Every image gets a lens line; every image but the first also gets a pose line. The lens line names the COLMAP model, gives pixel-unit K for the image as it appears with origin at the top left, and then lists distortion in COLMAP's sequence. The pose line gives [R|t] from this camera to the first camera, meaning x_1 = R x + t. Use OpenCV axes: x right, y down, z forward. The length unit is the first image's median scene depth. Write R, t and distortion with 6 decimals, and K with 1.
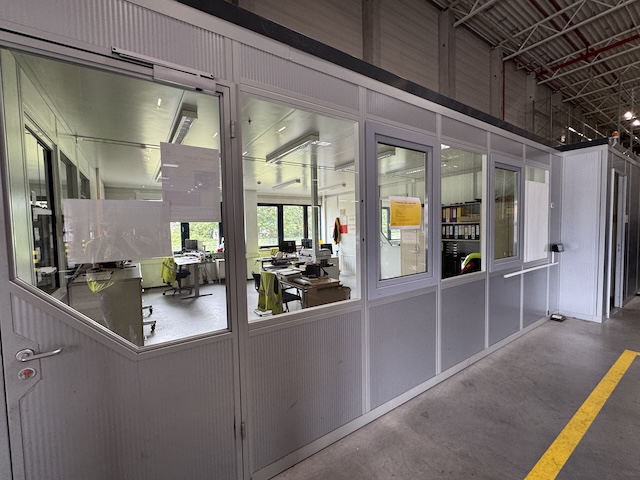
lens RADIAL K [[275.1, 0, 318.7], [0, 275.1, 239.9], [0, 0, 1]] dist [-0.005948, 0.001839]
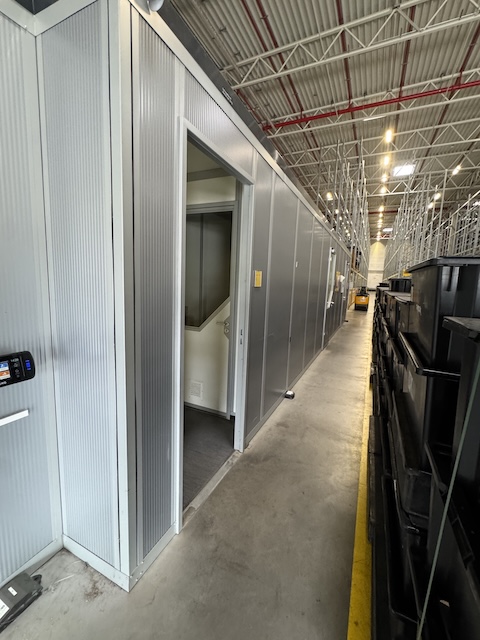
lens RADIAL K [[275.1, 0, 240.2], [0, 275.1, 319.0], [0, 0, 1]] dist [-0.005948, 0.001839]
pose [[0.859819, -0.010580, 0.510489, 0.255720], [-0.038932, 0.995516, 0.086205, -0.015520], [-0.509112, -0.093995, 0.855552, 0.170588]]
